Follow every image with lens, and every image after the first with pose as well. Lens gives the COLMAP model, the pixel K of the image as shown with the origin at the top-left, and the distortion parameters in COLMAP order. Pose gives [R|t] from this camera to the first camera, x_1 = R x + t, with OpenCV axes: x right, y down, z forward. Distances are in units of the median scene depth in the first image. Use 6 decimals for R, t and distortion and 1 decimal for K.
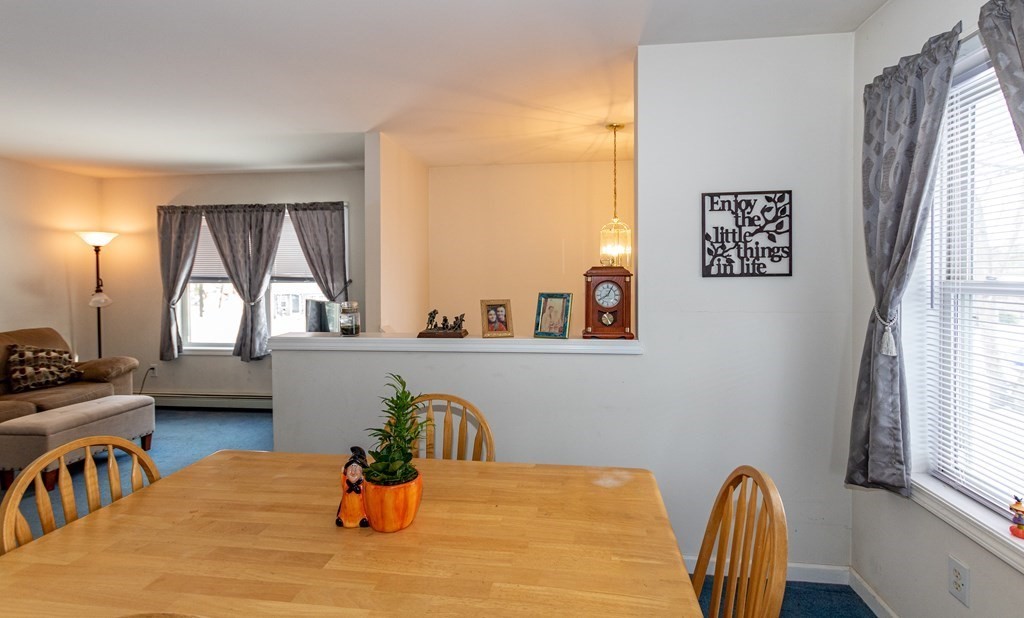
lens RADIAL K [[482.7, 0, 517.2], [0, 482.7, 281.4], [0, 0, 1]] dist [0.001772, -0.003061]
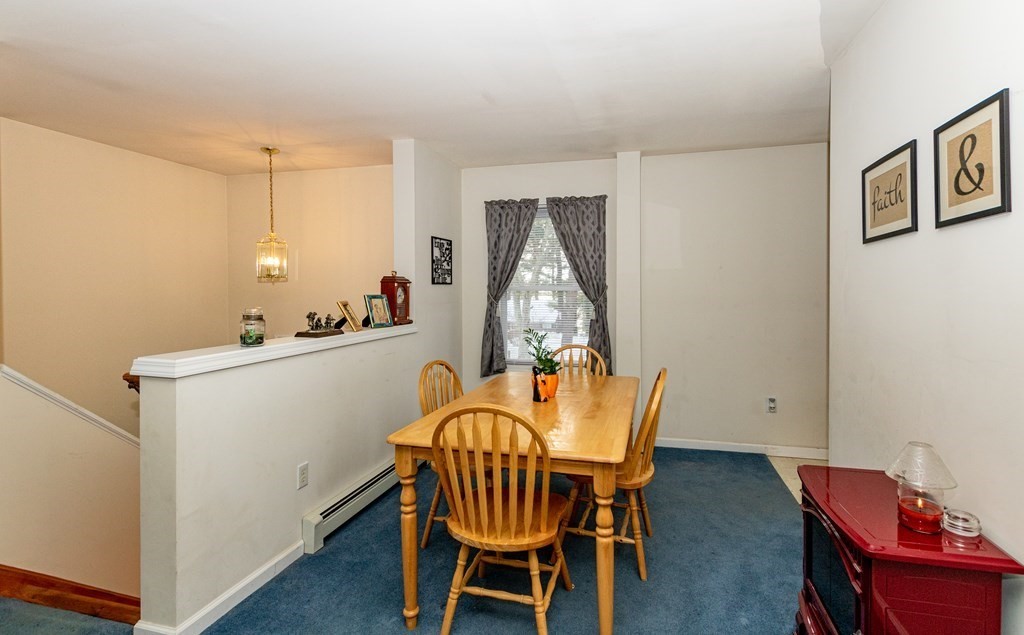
lens RADIAL K [[477.1, 0, 537.5], [0, 477.1, 299.8], [0, 0, 1]] dist [0.010728, -0.001733]
pose [[0.125824, -0.019372, 0.991863, -1.330348], [0.018391, 0.999683, 0.017191, 0.025385], [-0.991882, 0.016079, 0.126141, 0.422376]]
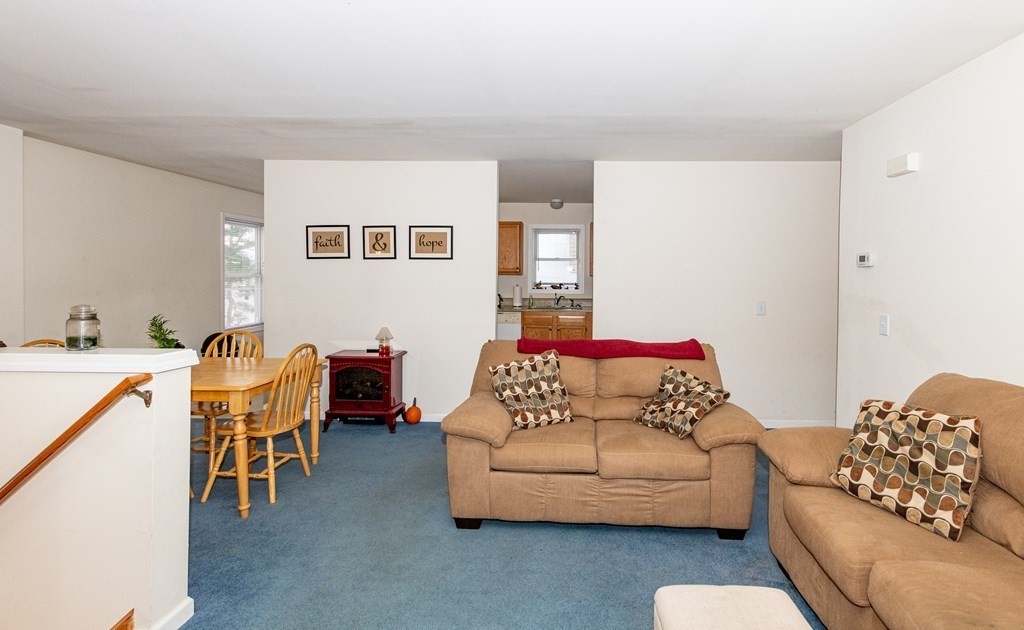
lens RADIAL K [[477.1, 0, 557.0], [0, 477.1, 279.9], [0, 0, 1]] dist [0.010728, -0.001733]
pose [[-0.995090, 0.000757, -0.098970, -1.175393], [-0.001757, 0.999678, 0.025308, -0.024262], [0.098957, 0.025358, -0.994769, 2.139125]]
